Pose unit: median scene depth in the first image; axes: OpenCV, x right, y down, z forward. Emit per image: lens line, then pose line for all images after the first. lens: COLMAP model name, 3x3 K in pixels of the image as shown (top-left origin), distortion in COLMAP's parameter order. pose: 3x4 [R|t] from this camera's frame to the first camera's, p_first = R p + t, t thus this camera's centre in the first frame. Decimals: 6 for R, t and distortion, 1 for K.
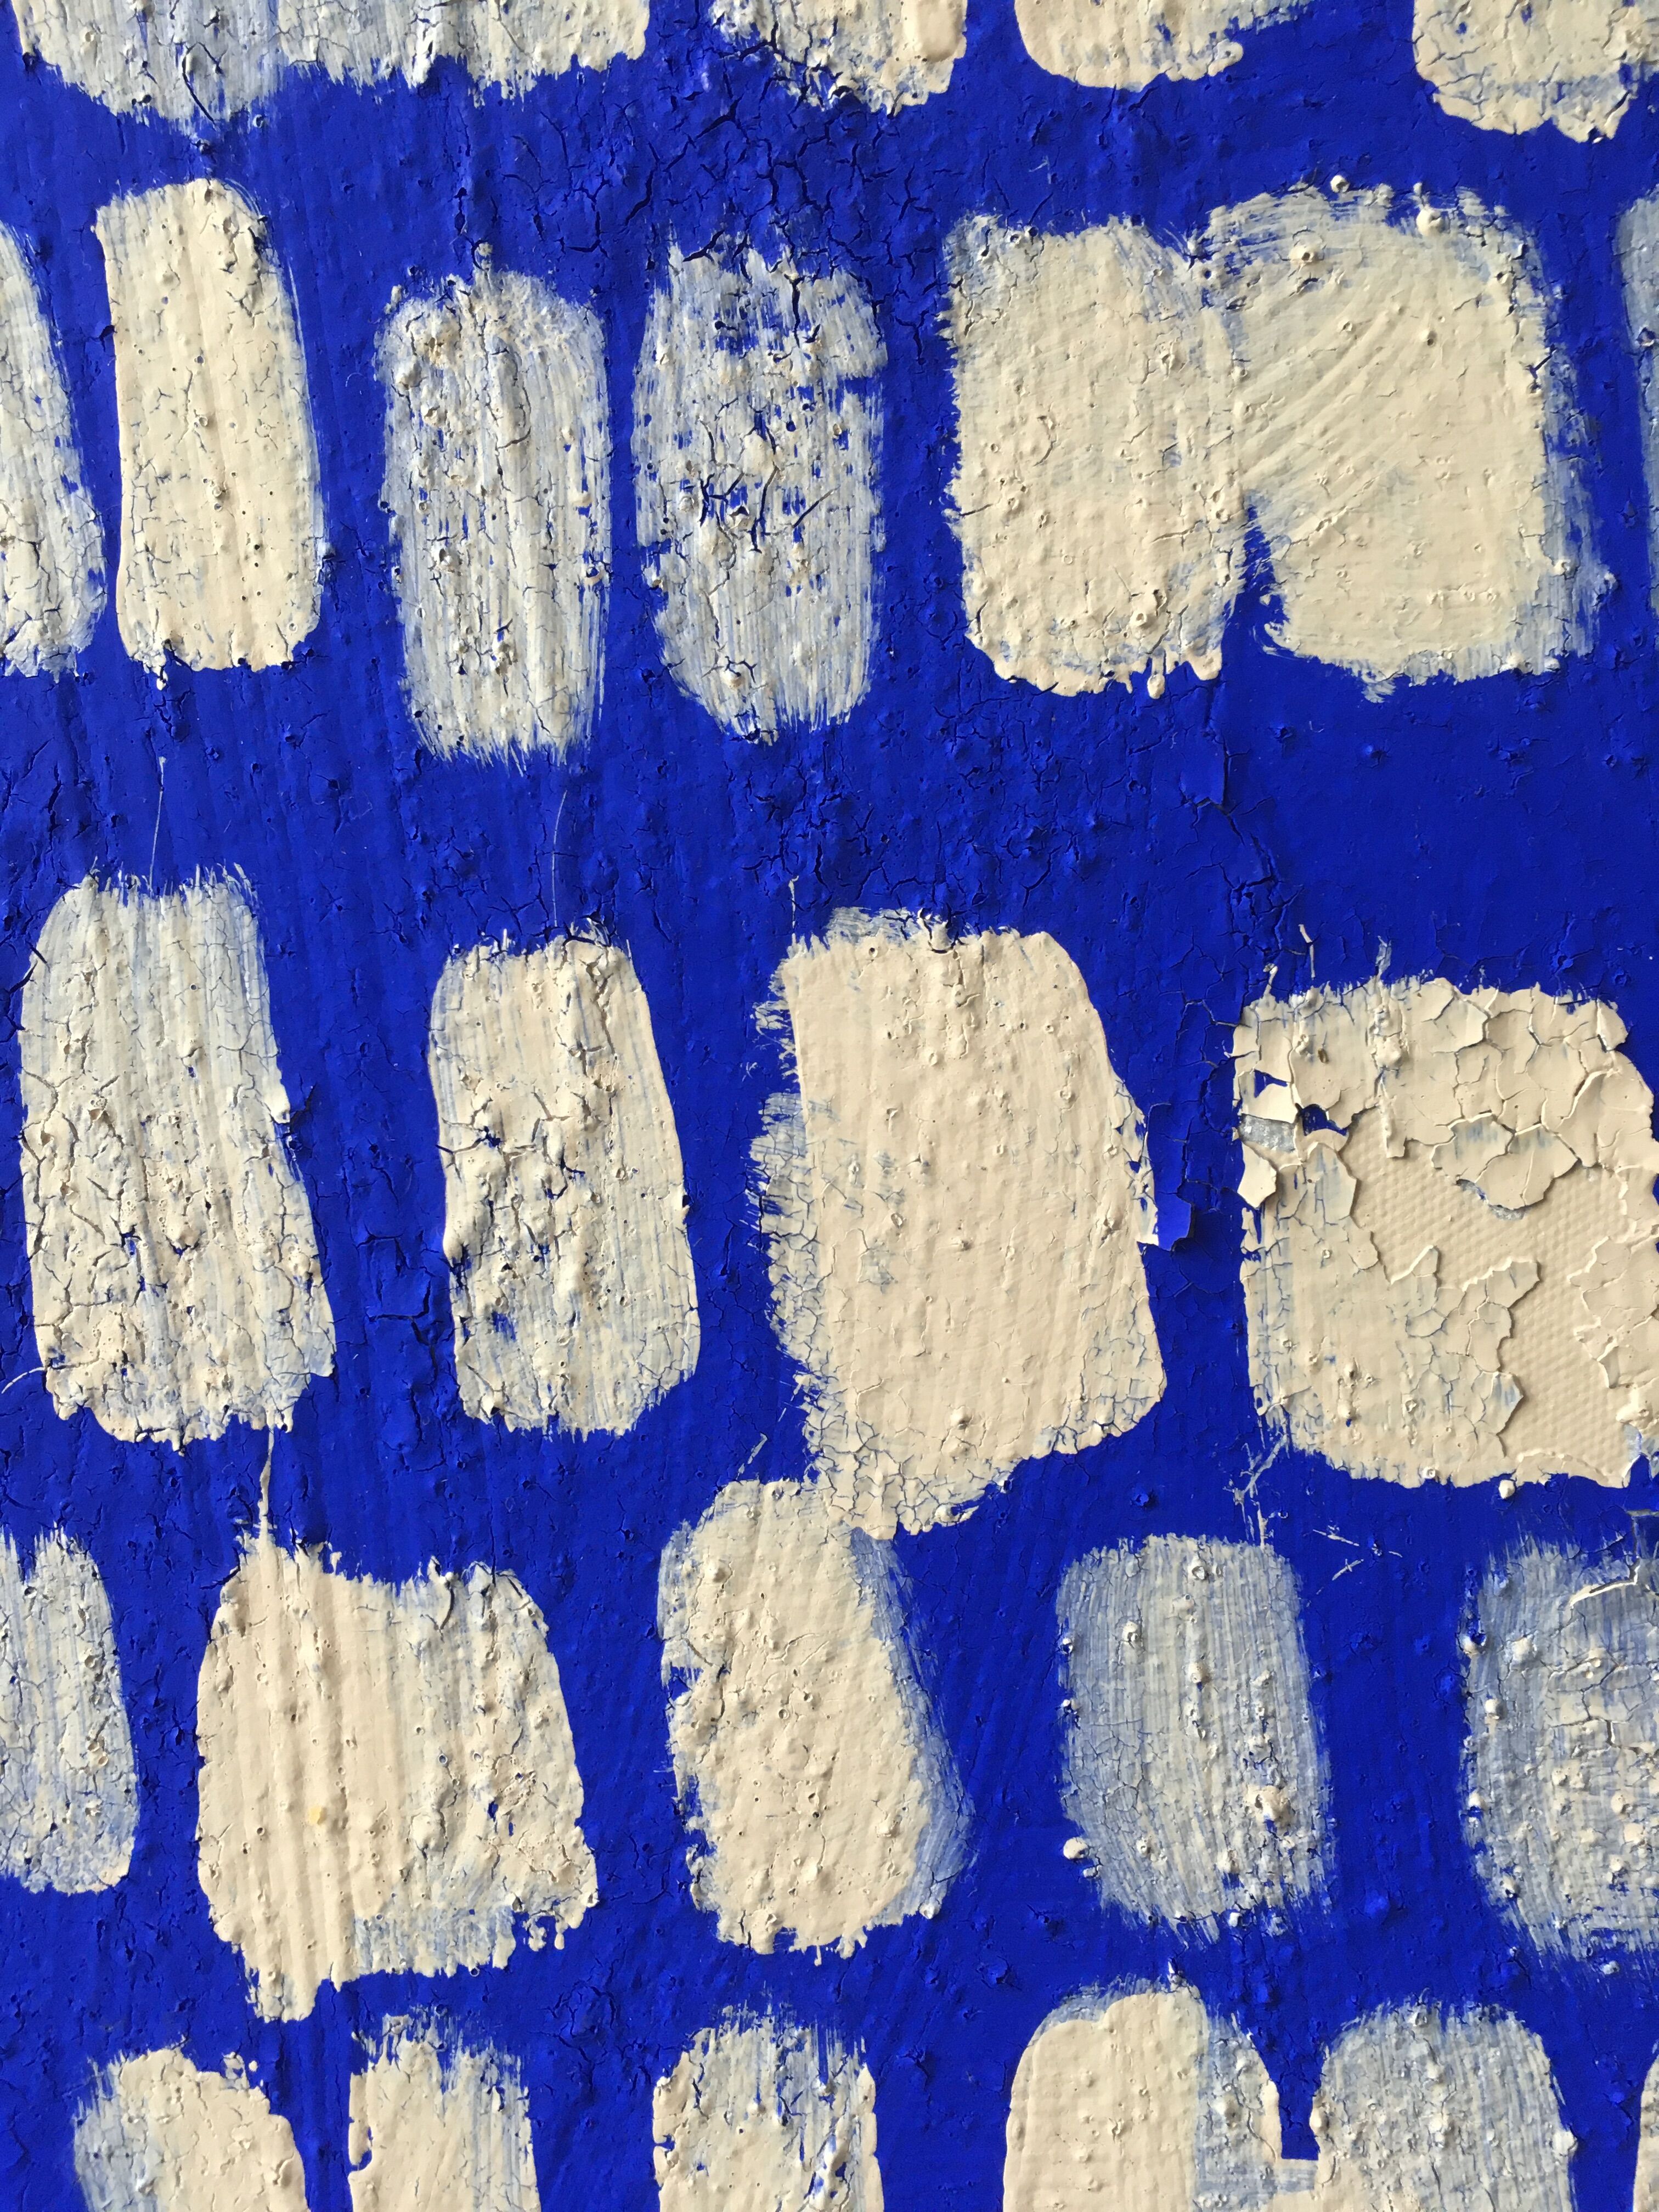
lens RADIAL K [[1955.7, 0, 820.3], [0, 1955.7, 1096.0], [0, 0, 1]] dist [0.076910, -0.113837]
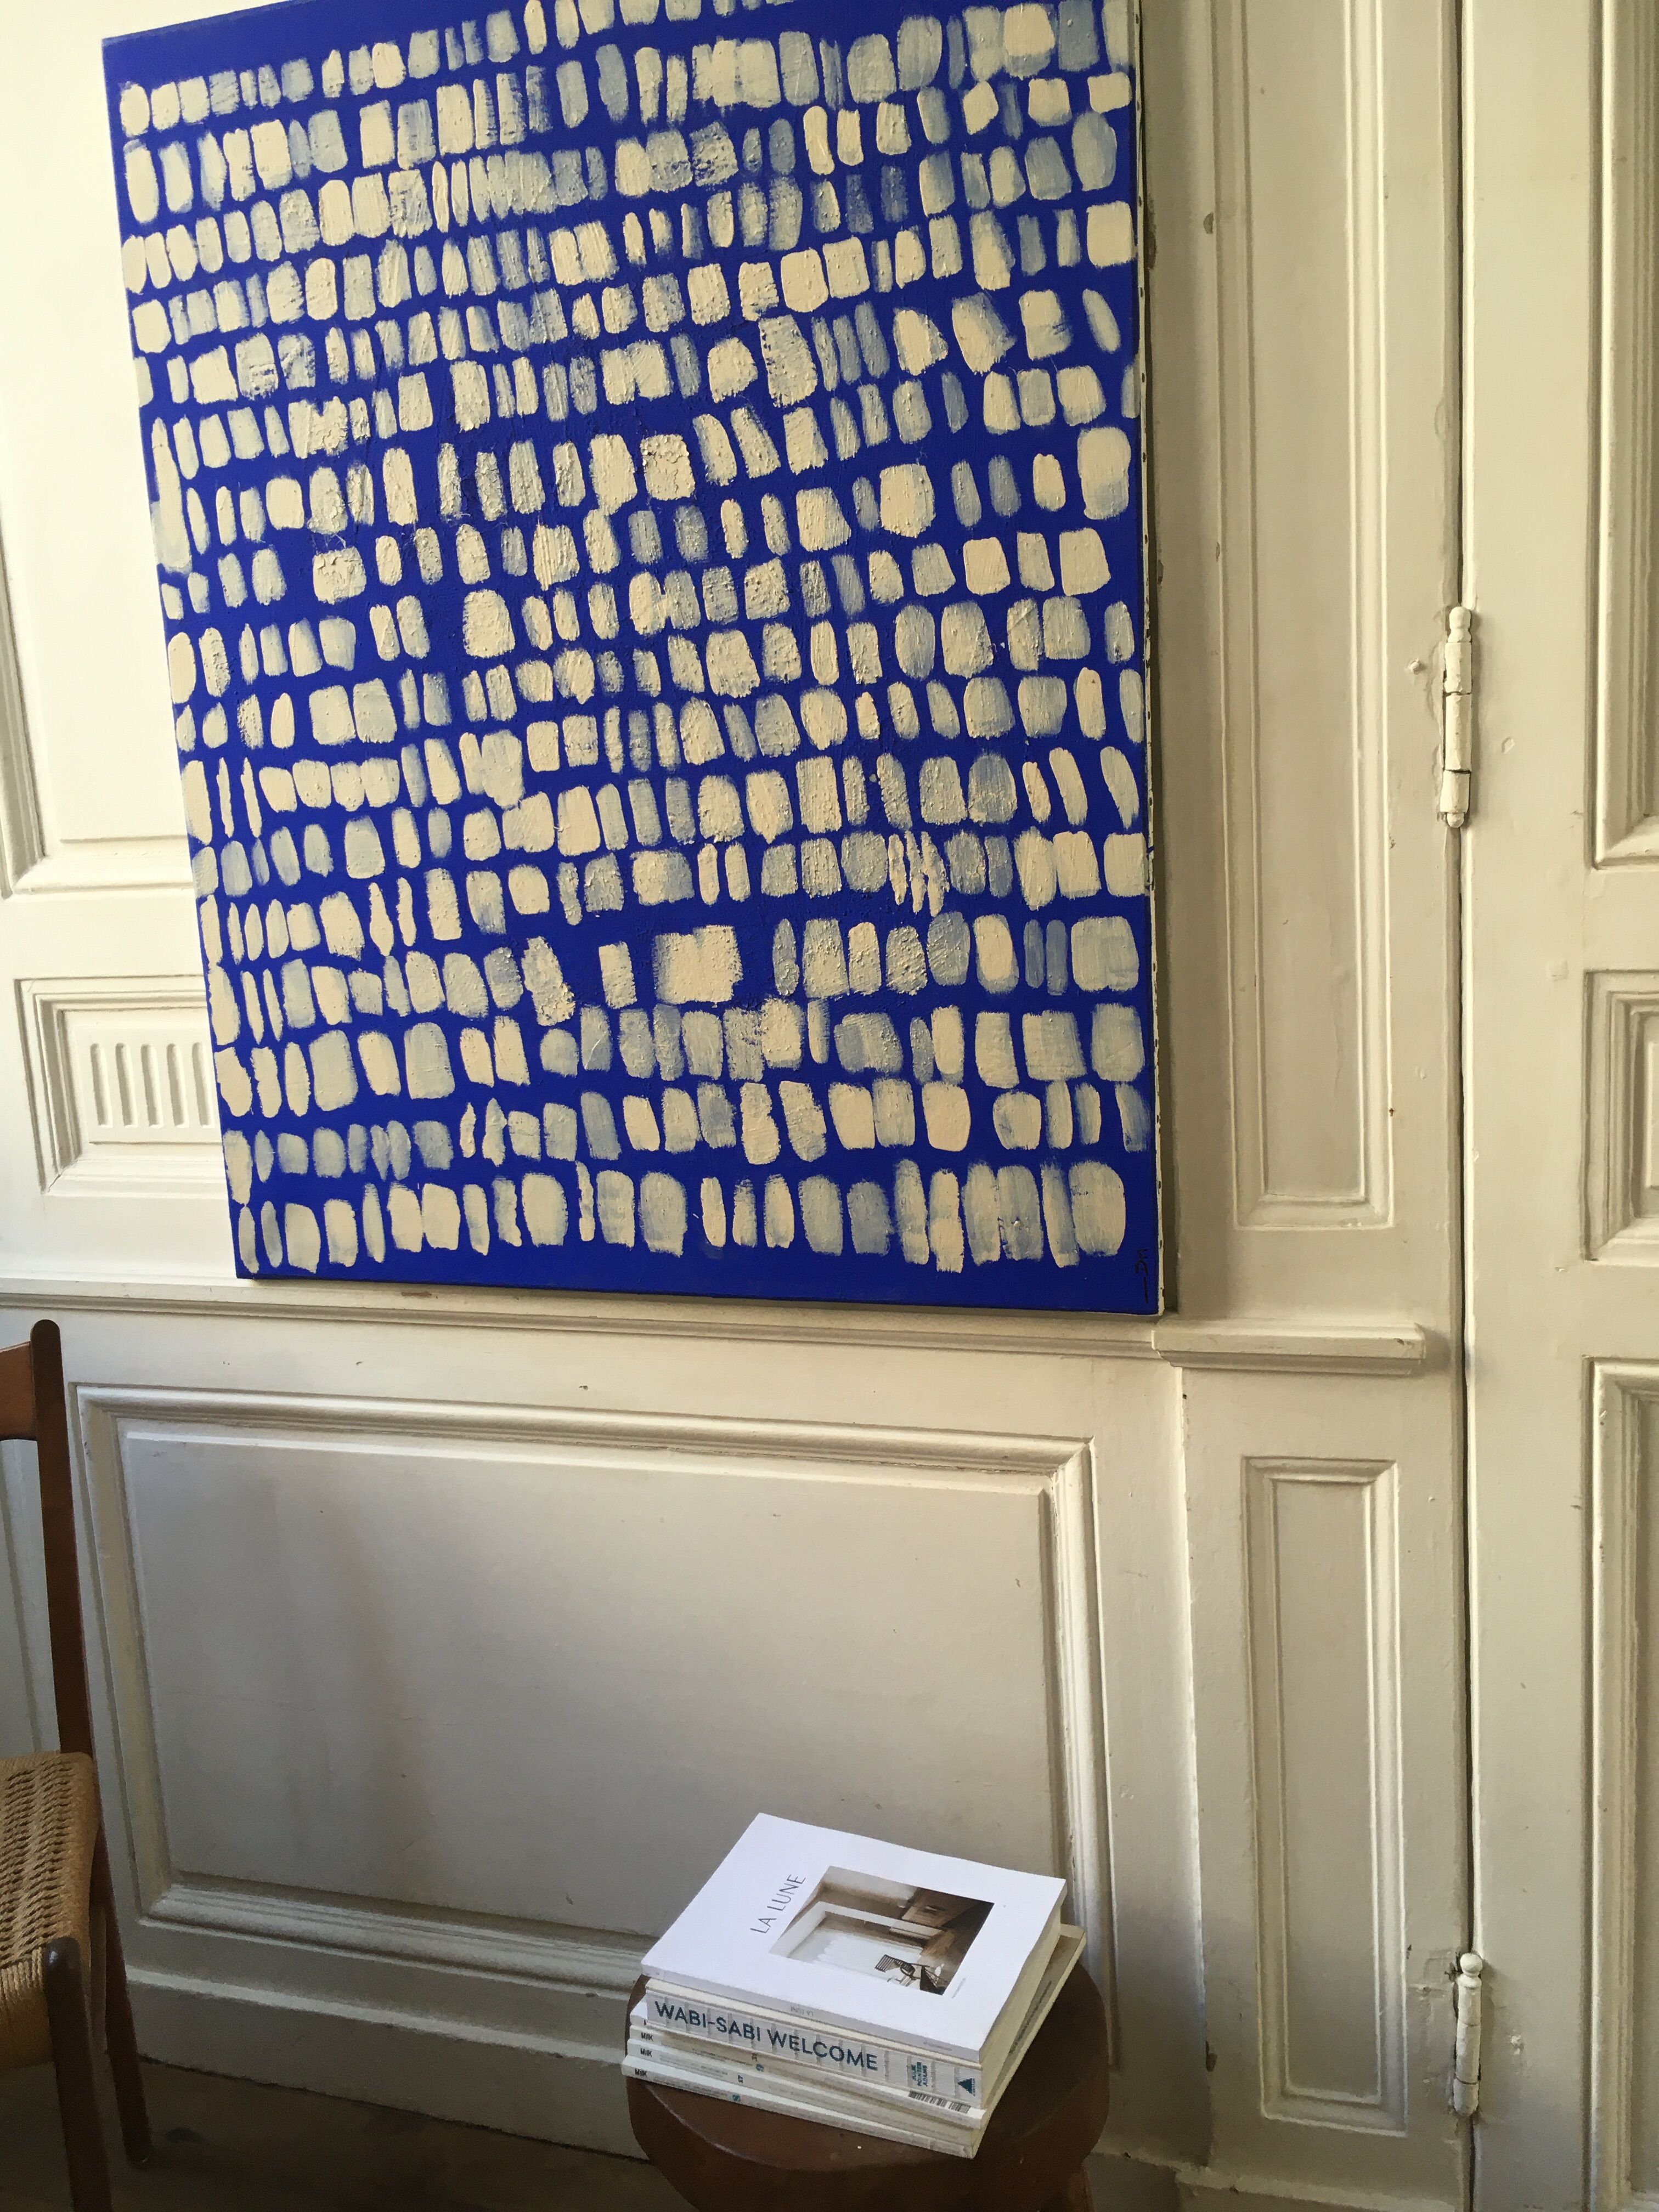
lens RADIAL K [[1955.7, 0, 801.6], [0, 1955.7, 1093.7], [0, 0, 1]] dist [0.076910, -0.113837]
pose [[0.948329, -0.017149, -0.316825, 3.391148], [0.026284, 0.999352, 0.024581, 2.482973], [0.316198, -0.031638, 0.948165, -6.652797]]
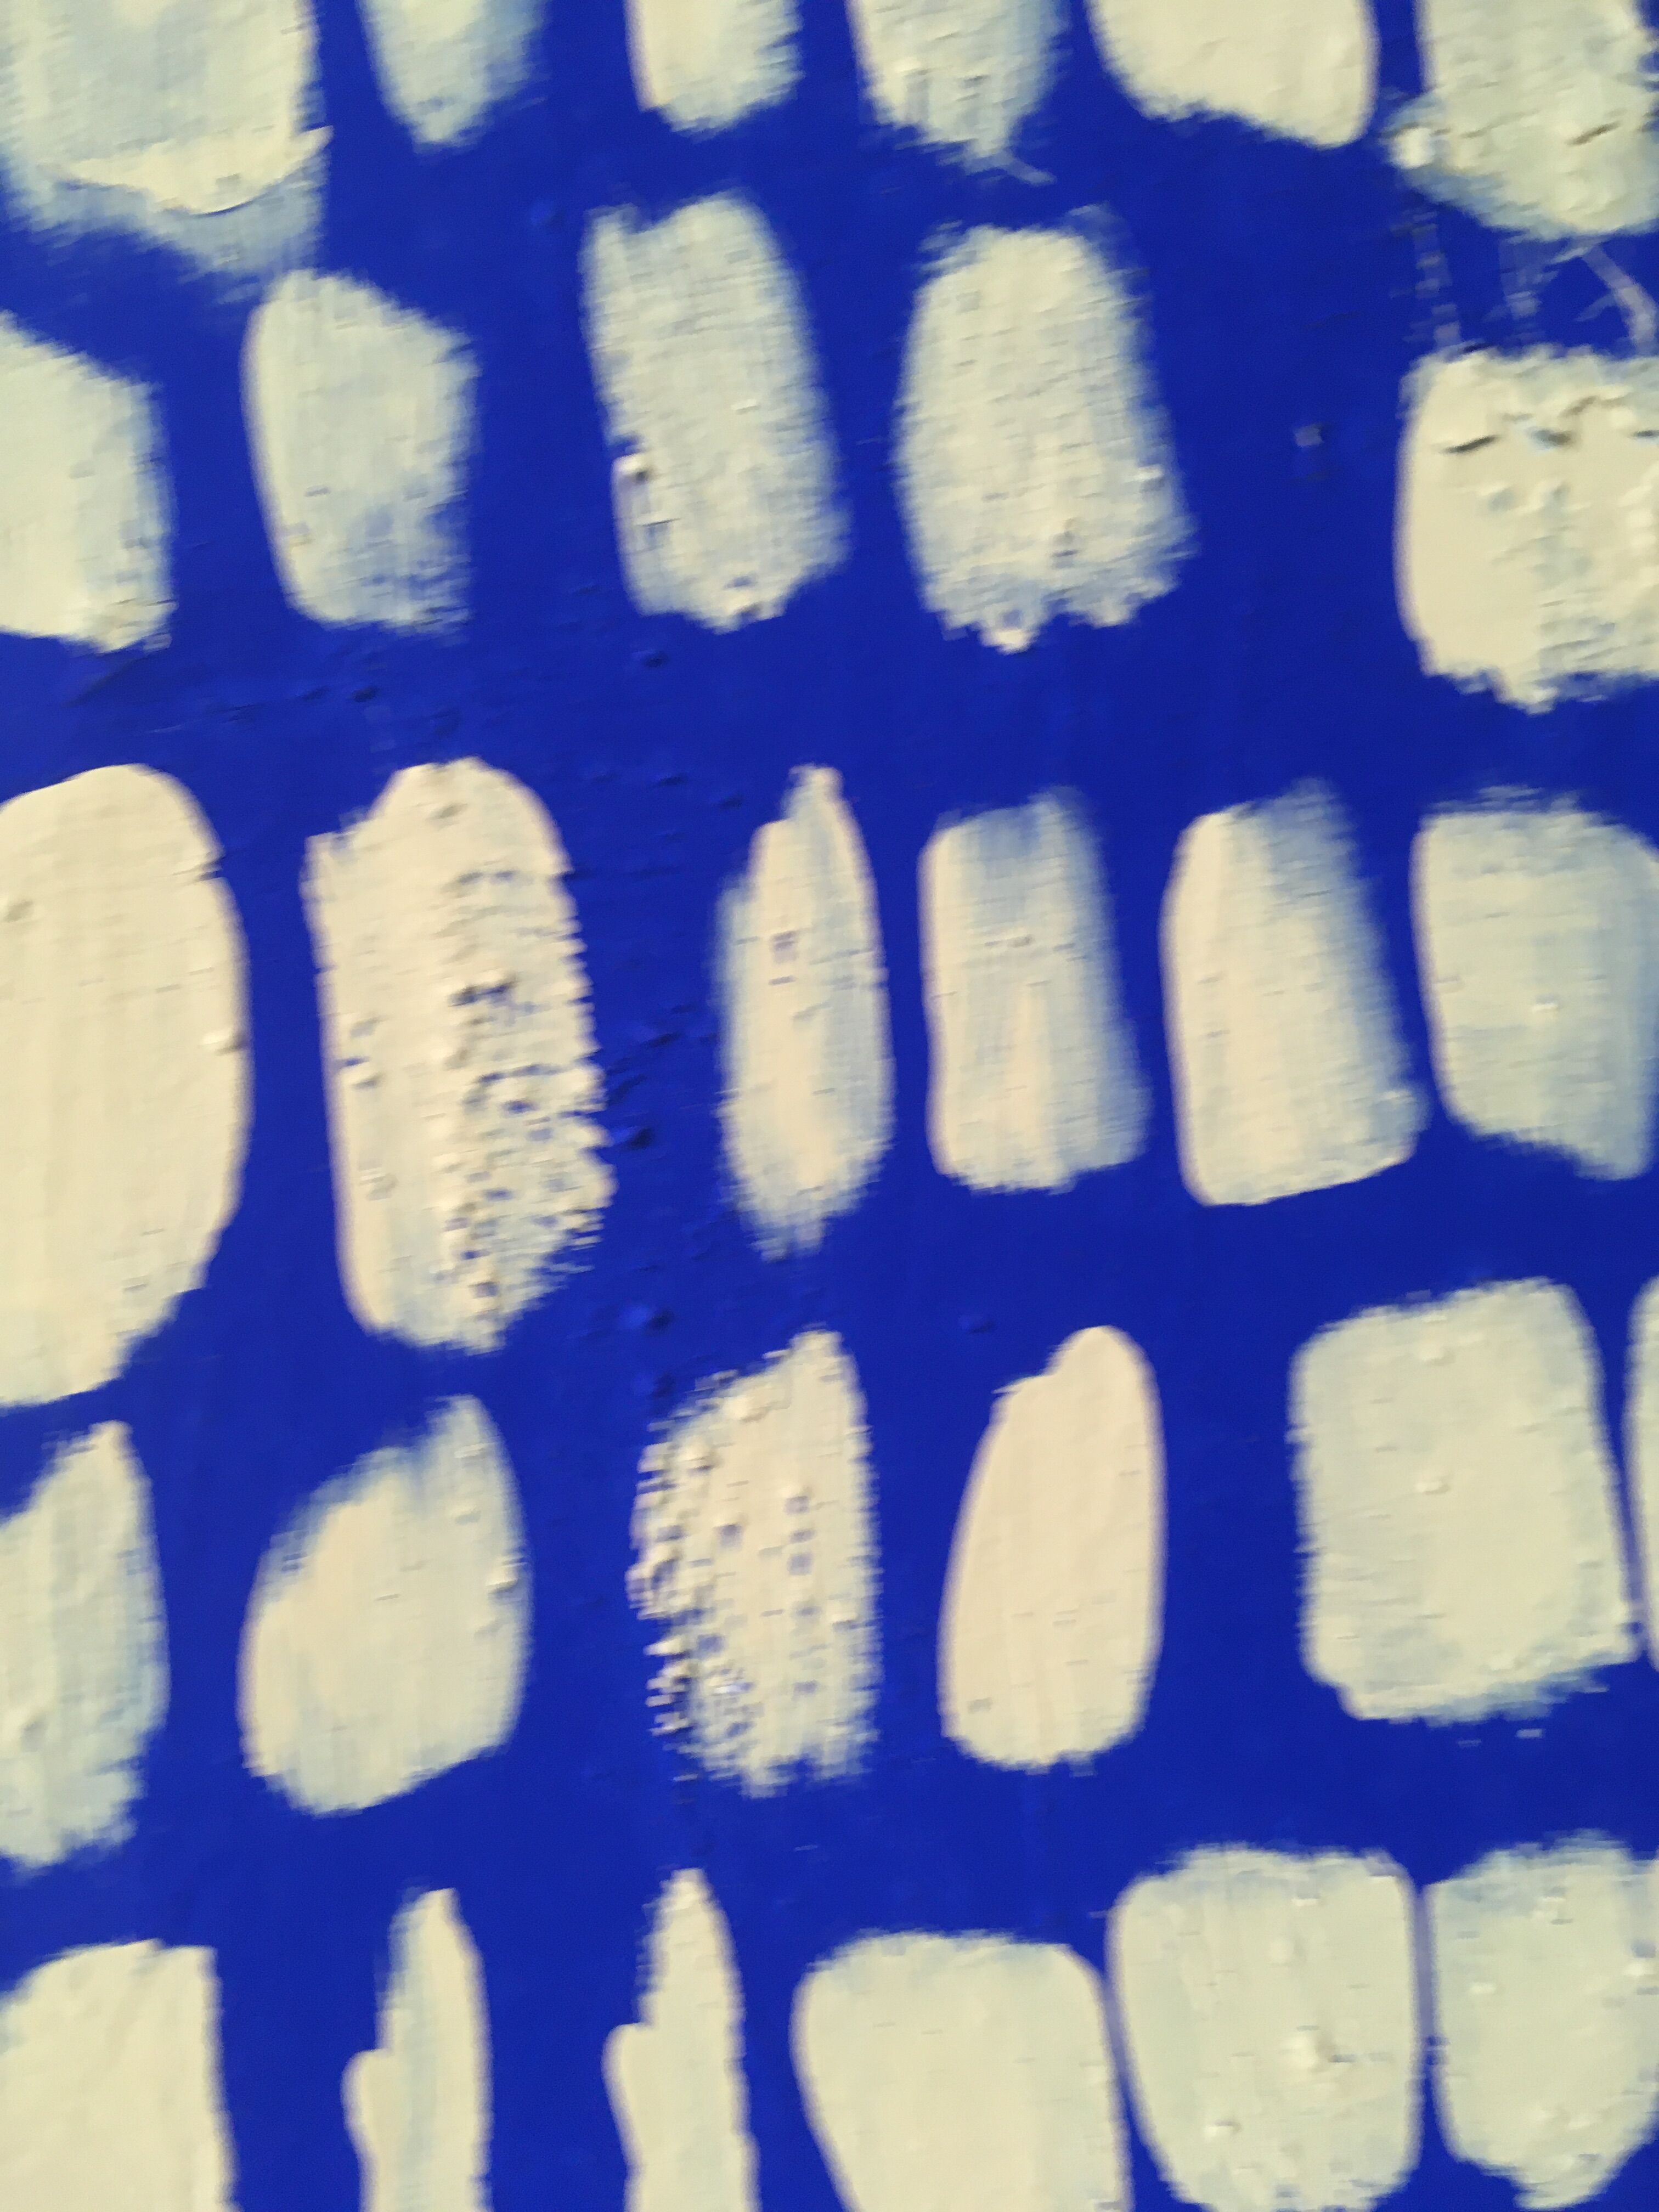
lens RADIAL K [[1676.6, 0, 838.2], [0, 1676.6, 1093.6], [0, 0, 1]] dist [0.037711, -0.033482]
pose [[0.959180, -0.025010, 0.281687, -2.061352], [0.070992, 0.985480, -0.154239, 0.824368], [-0.273739, 0.167940, 0.947029, 0.267722]]
